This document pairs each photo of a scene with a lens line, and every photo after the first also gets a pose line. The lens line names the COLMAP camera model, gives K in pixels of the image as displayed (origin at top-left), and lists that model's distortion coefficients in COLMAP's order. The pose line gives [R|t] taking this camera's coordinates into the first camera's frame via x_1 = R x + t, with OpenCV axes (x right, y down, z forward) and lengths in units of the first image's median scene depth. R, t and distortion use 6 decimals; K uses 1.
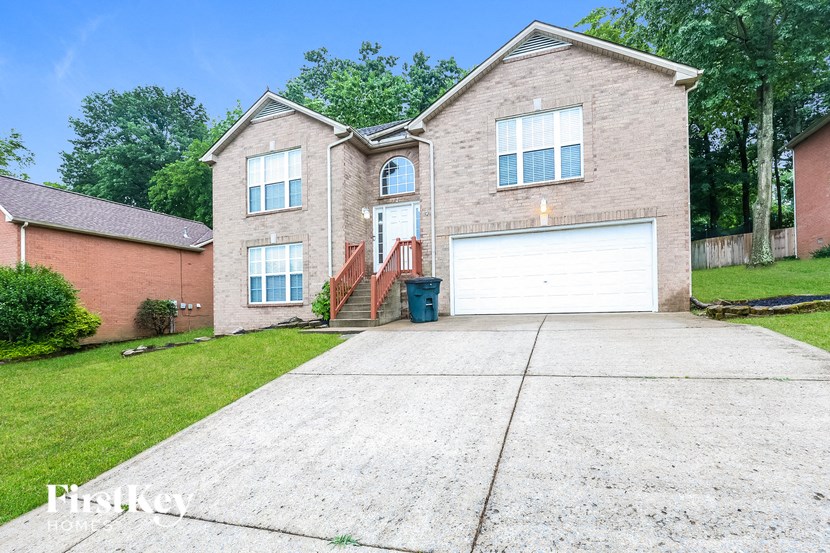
lens RADIAL K [[378.9, 0, 415.0], [0, 378.9, 291.6], [0, 0, 1]] dist [-0.013588, 0.000041]
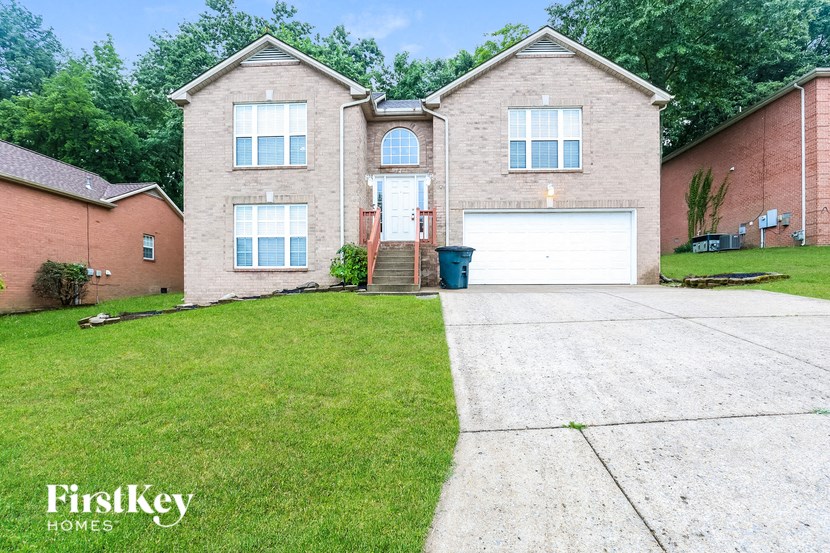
lens RADIAL K [[376.9, 0, 415.0], [0, 376.9, 276.5], [0, 0, 1]] dist [-0.016299, 0.000650]
pose [[0.953038, 0.033505, 0.300990, -0.333529], [-0.034805, 0.999394, -0.001045, 0.042825], [-0.300843, -0.009480, 0.953627, 0.035583]]
